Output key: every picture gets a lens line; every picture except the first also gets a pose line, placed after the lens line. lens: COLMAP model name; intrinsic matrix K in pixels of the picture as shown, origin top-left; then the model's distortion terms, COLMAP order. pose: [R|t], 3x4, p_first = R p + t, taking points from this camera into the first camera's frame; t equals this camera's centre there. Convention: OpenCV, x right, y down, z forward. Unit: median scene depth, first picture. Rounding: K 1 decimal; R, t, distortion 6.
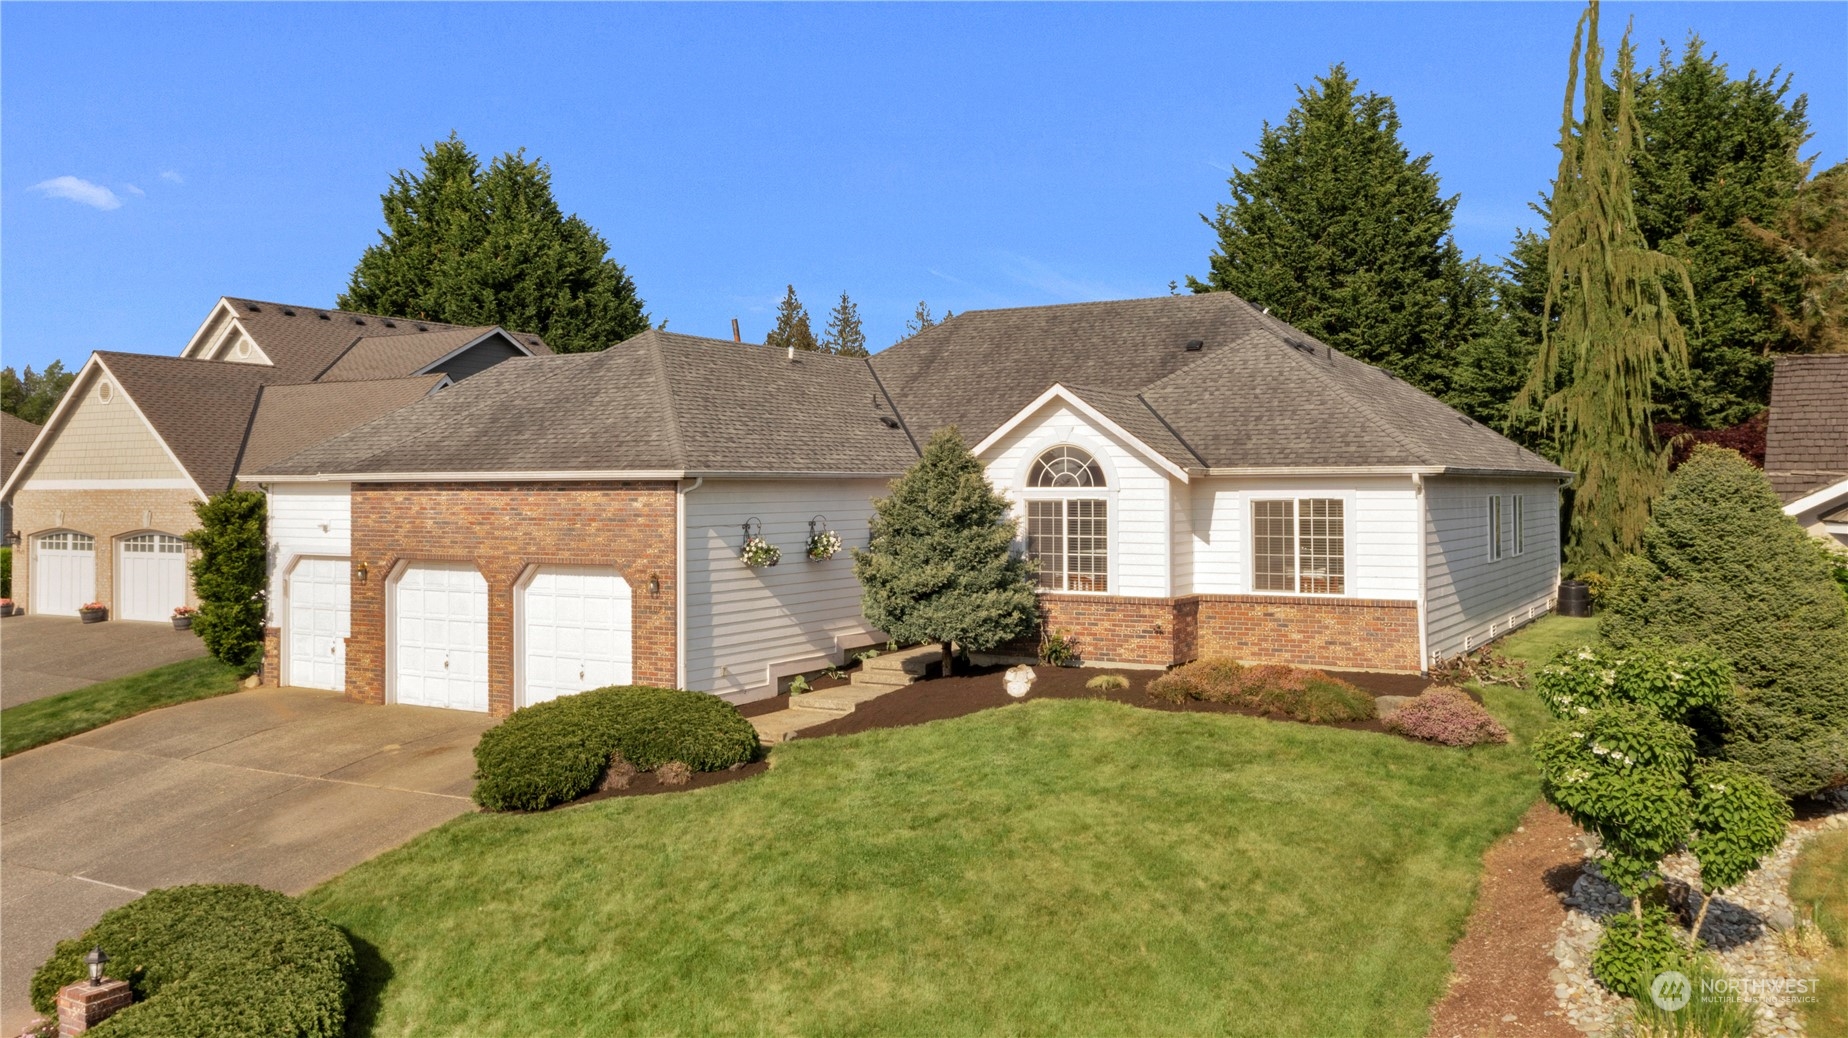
lens RADIAL K [[1454.5, 0, 917.2], [0, 1454.5, 527.6], [0, 0, 1]] dist [-0.006797, -0.016381]
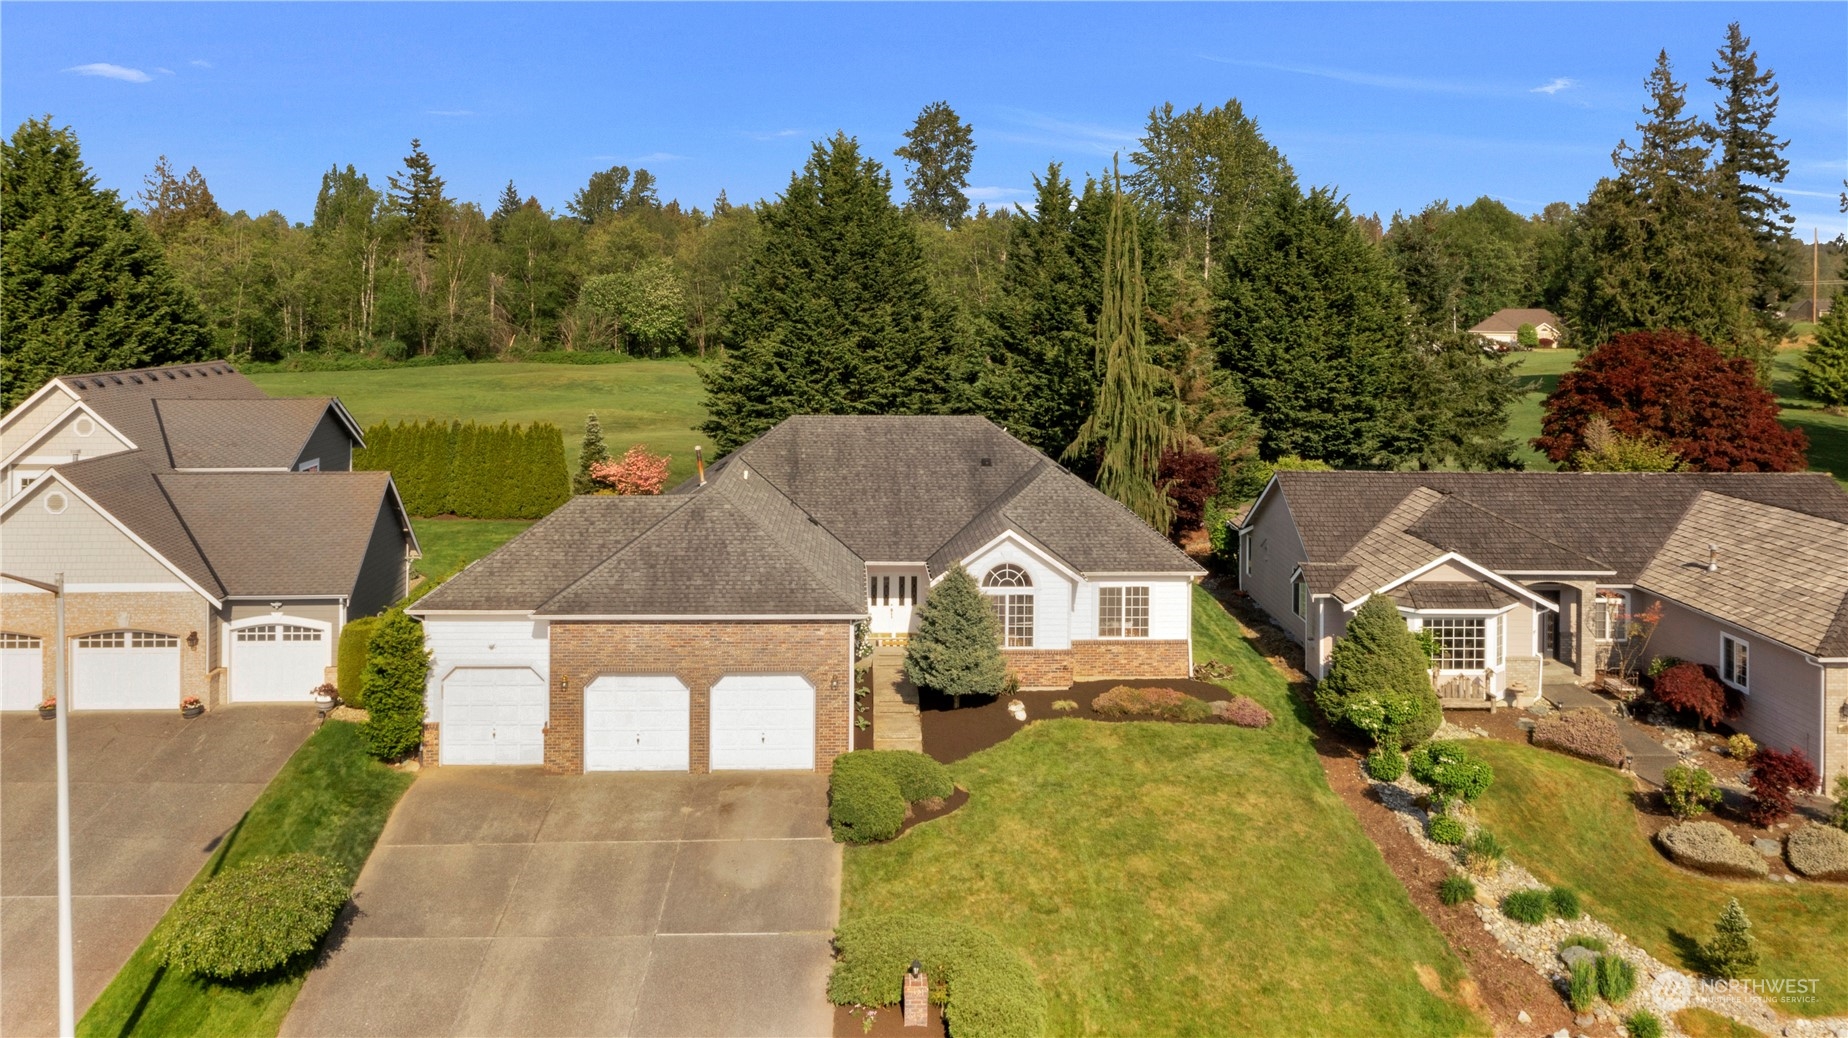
lens RADIAL K [[1454.5, 0, 928.8], [0, 1454.5, 507.9], [0, 0, 1]] dist [-0.006797, -0.016381]
pose [[0.831980, -0.060831, 0.551461, -0.907730], [-0.002032, 0.993630, 0.112671, -0.311860], [-0.554803, -0.094861, 0.826556, -0.339738]]
